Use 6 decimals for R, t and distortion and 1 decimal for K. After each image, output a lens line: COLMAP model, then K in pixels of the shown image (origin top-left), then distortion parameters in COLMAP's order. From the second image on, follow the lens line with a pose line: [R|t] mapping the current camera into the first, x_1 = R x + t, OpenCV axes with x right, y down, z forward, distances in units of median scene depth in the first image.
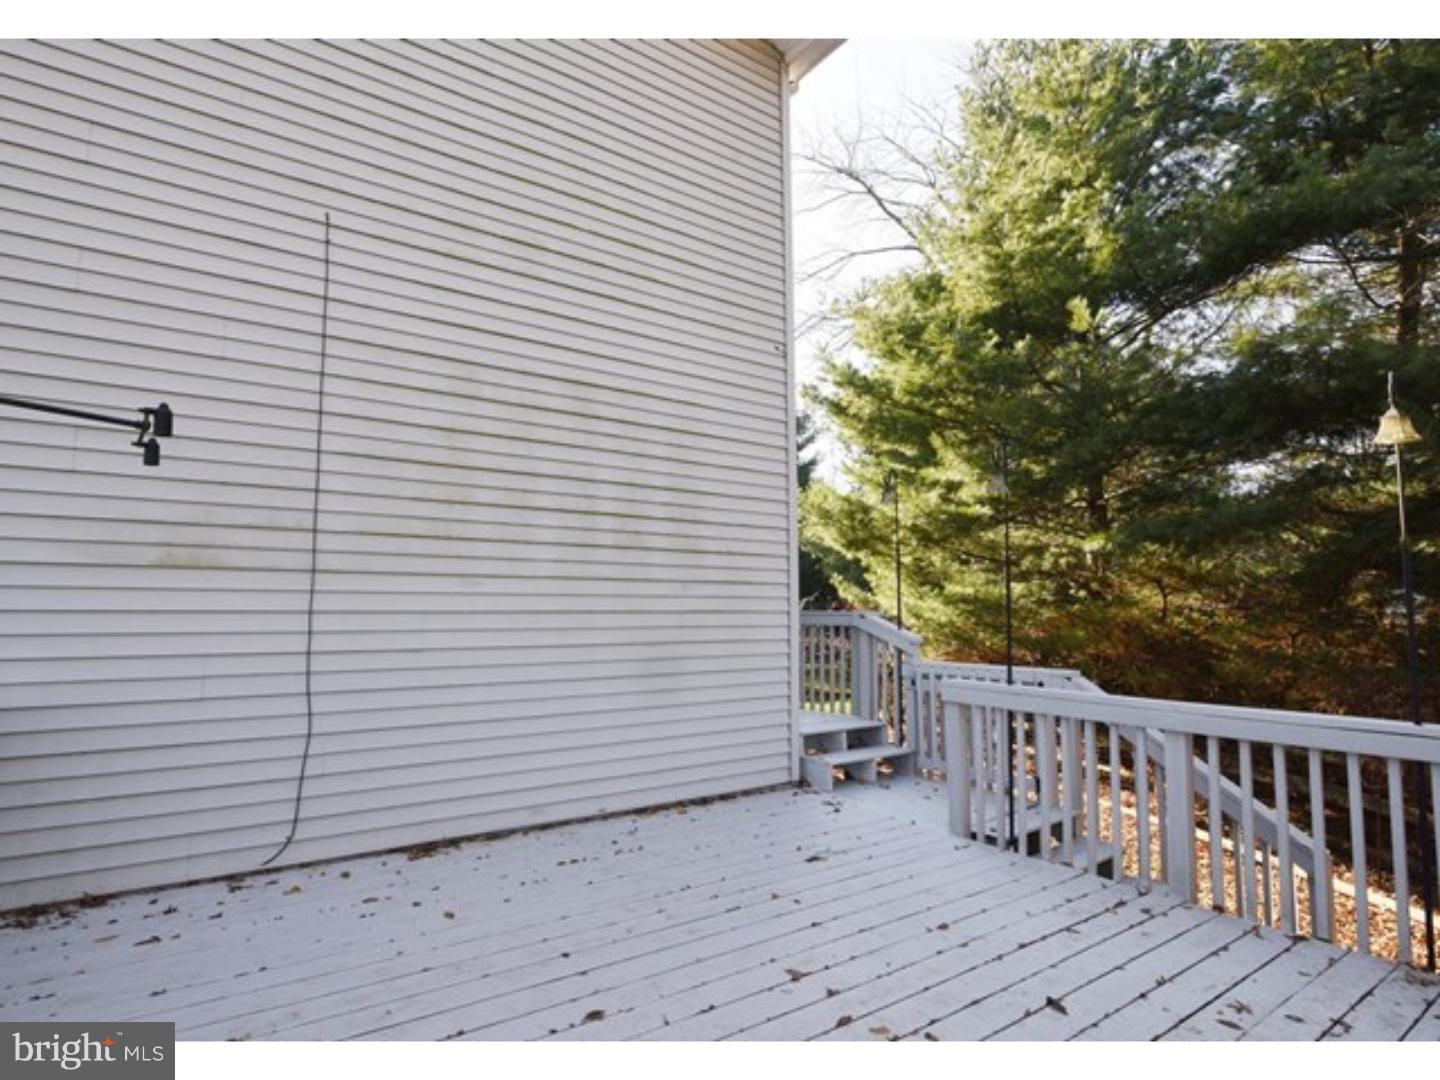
lens RADIAL K [[733.2, 0, 718.8], [0, 733.2, 548.1], [0, 0, 1]] dist [-0.007099, -0.001343]
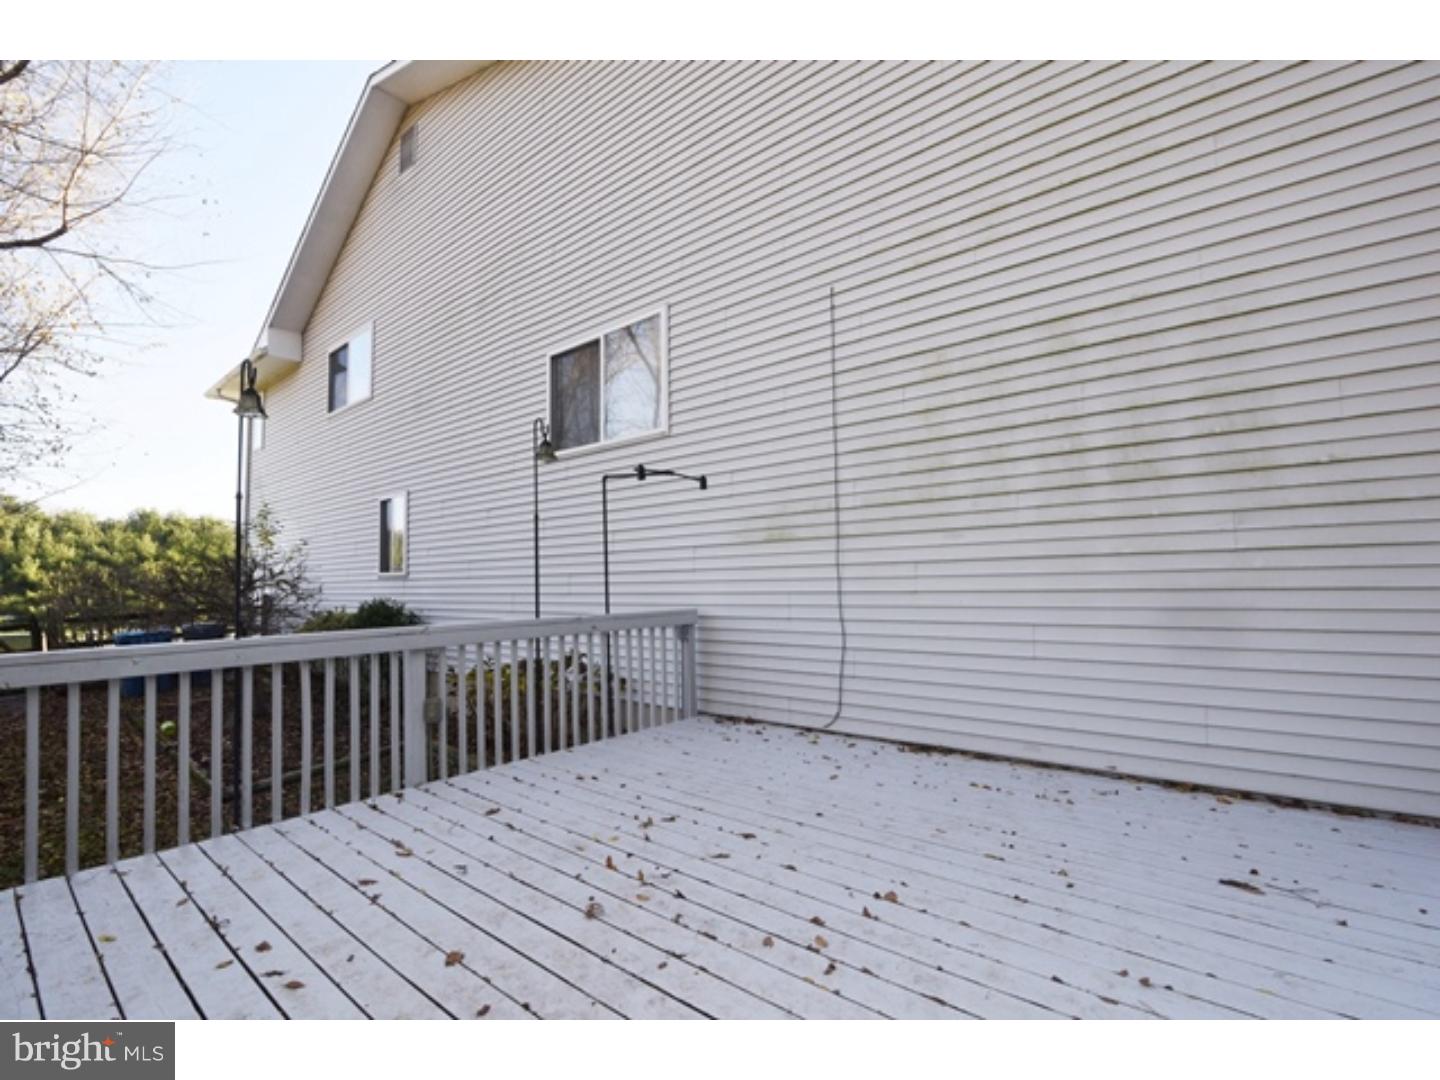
lens RADIAL K [[668.1, 0, 720.0], [0, 668.1, 559.6], [0, 0, 1]] dist [-0.001683, -0.000098]
pose [[0.280707, -0.048183, -0.958583, 0.614229], [0.097156, 0.995036, -0.021565, 0.076773], [0.954863, -0.087079, 0.283995, 0.363262]]
